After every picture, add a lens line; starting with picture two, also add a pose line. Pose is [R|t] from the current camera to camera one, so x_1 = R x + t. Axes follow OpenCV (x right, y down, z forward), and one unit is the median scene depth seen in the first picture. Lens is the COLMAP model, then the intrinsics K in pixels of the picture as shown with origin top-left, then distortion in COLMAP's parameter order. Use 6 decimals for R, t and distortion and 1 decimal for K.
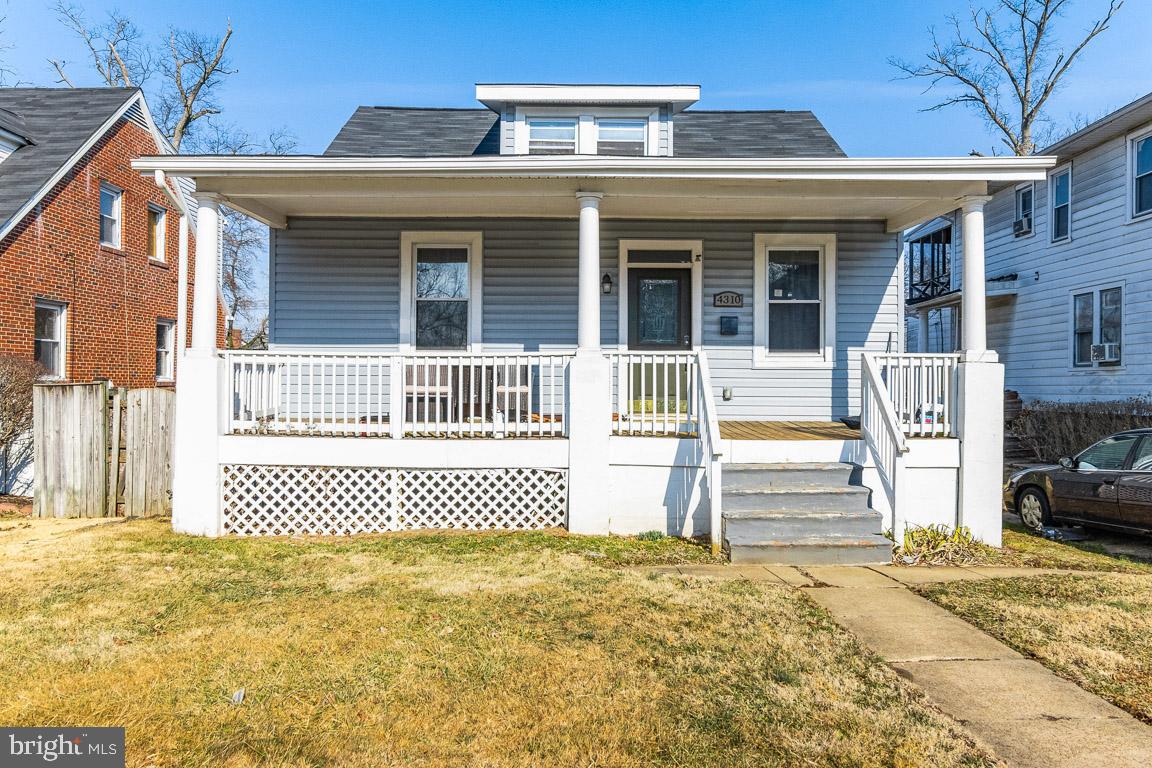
lens RADIAL K [[827.6, 0, 576.0], [0, 827.6, 384.0], [0, 0, 1]] dist [0.002475, 0.002021]
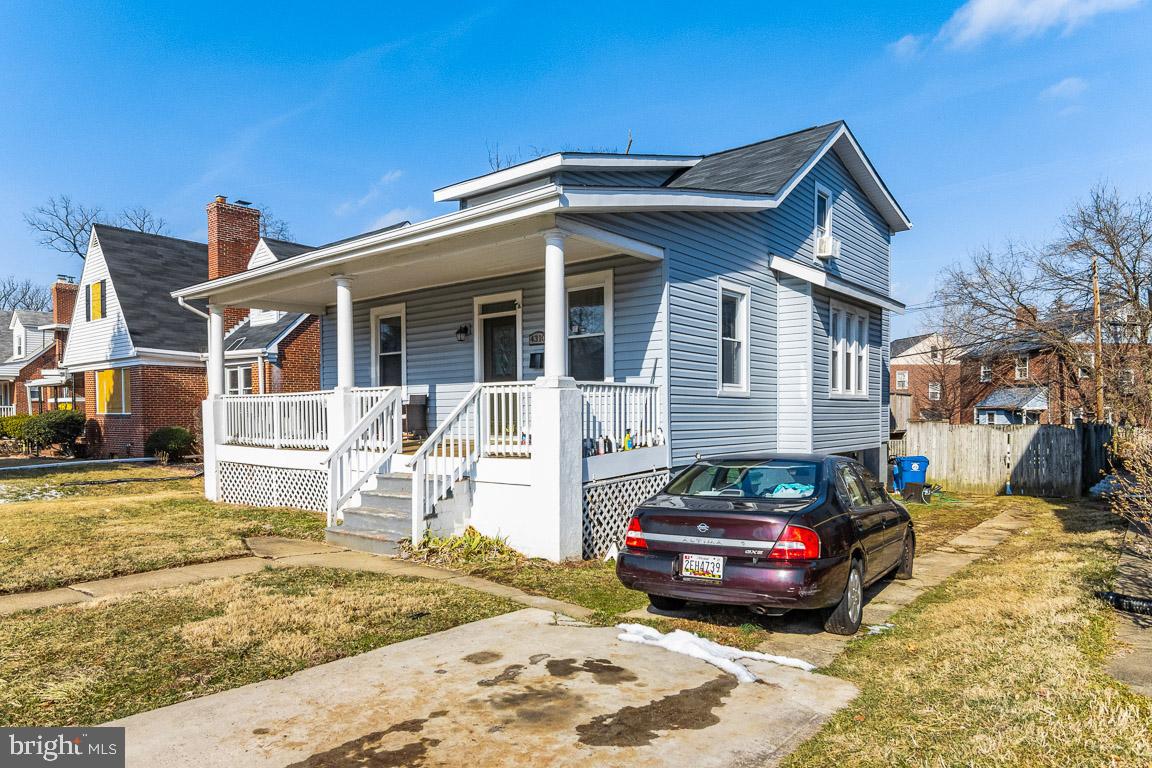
lens RADIAL K [[719.2, 0, 574.4], [0, 719.2, 435.3], [0, 0, 1]] dist [-0.000401, -0.000788]
pose [[0.773900, 0.009336, -0.633239, 0.877464], [0.010147, 0.999580, 0.027137, 0.007819], [0.633226, -0.027427, 0.773481, 0.243732]]
